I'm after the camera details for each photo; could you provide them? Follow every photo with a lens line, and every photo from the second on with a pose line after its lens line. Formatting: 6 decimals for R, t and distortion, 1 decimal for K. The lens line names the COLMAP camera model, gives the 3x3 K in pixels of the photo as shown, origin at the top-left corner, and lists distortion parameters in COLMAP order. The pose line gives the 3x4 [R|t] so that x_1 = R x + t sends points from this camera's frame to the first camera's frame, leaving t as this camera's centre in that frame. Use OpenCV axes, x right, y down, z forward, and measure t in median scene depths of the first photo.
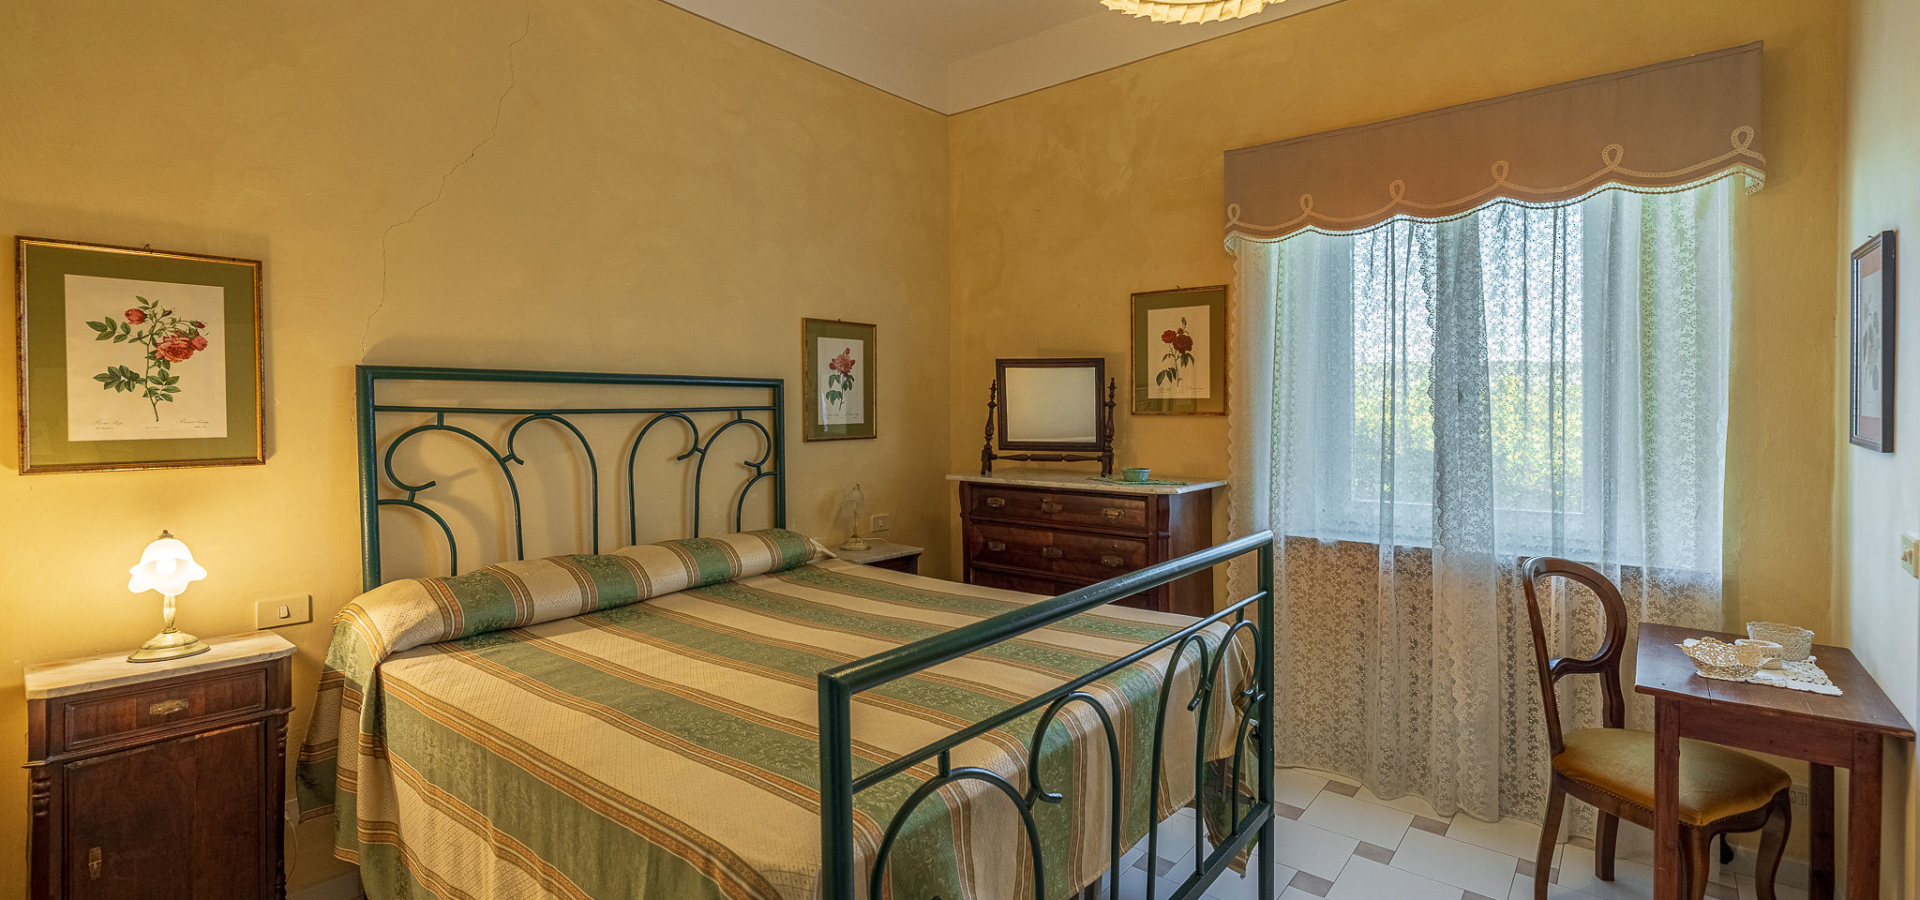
lens RADIAL K [[864.4, 0, 960.1], [0, 864.4, 414.5], [0, 0, 1]] dist [-0.000317, -0.000063]
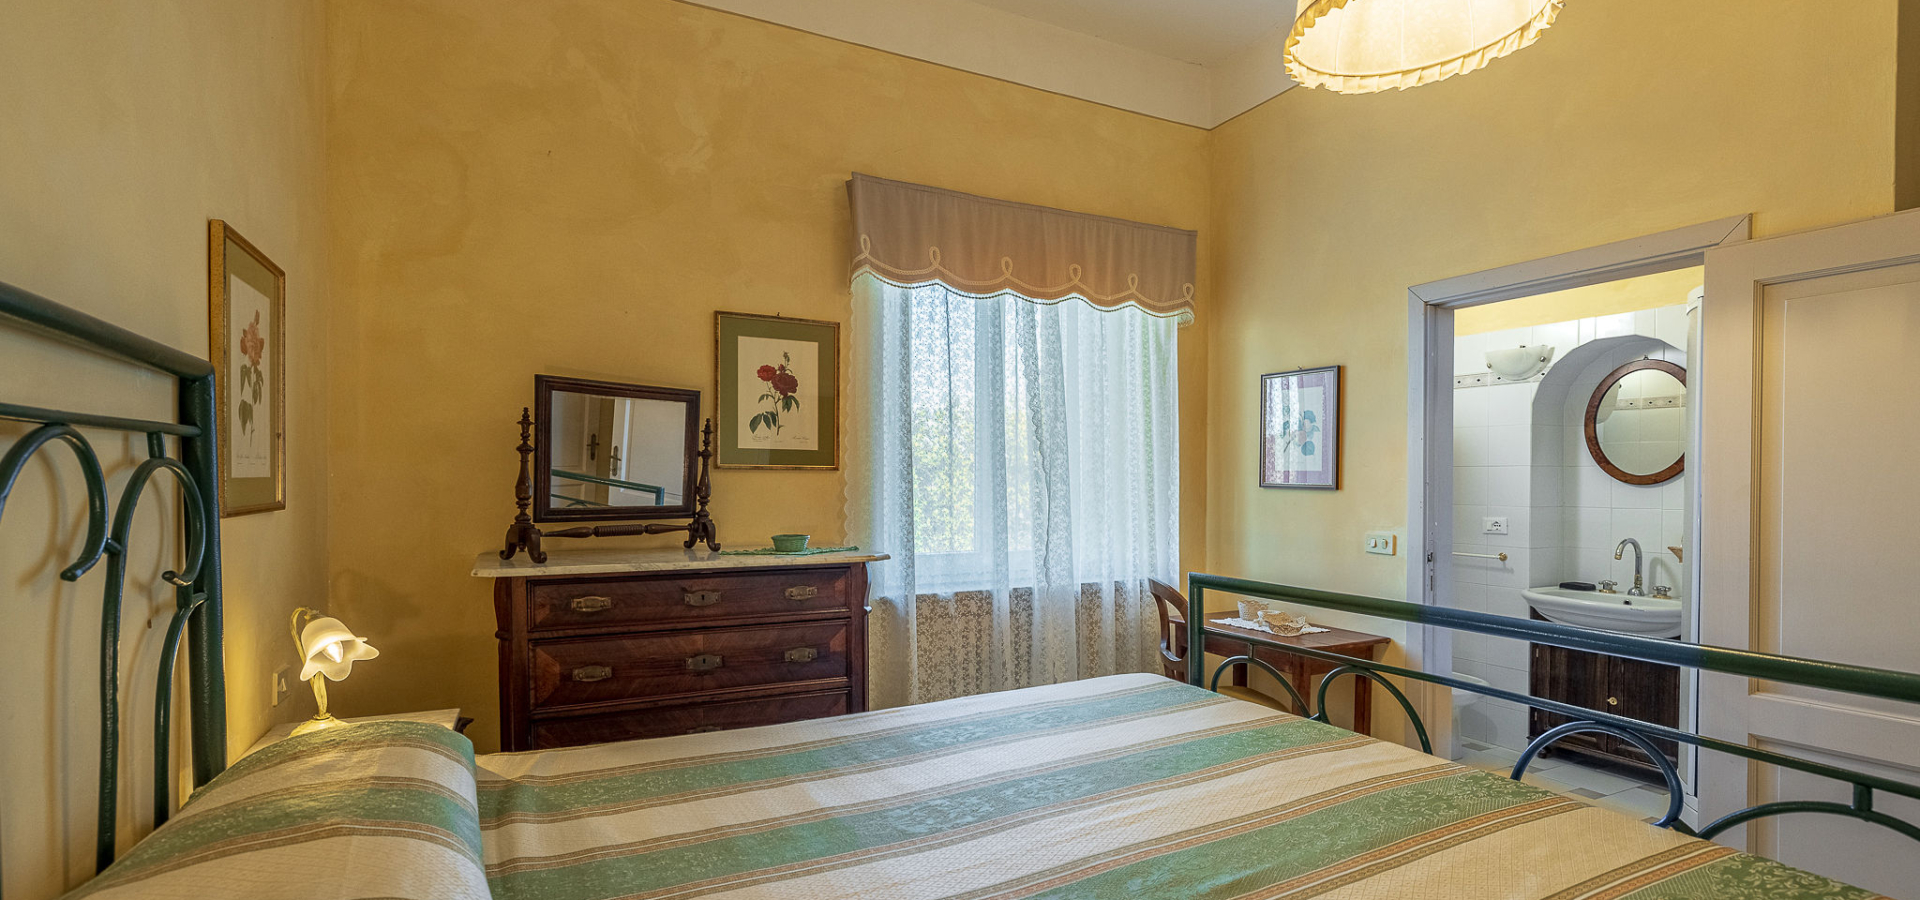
lens RADIAL K [[864.0, 0, 965.3], [0, 864.0, 489.4], [0, 0, 1]] dist [0.002711, 0.000015]
pose [[0.390388, -0.007497, 0.920620, -0.437752], [-0.001149, 0.999962, 0.008630, 0.012440], [-0.920650, -0.004427, 0.390364, 0.511212]]
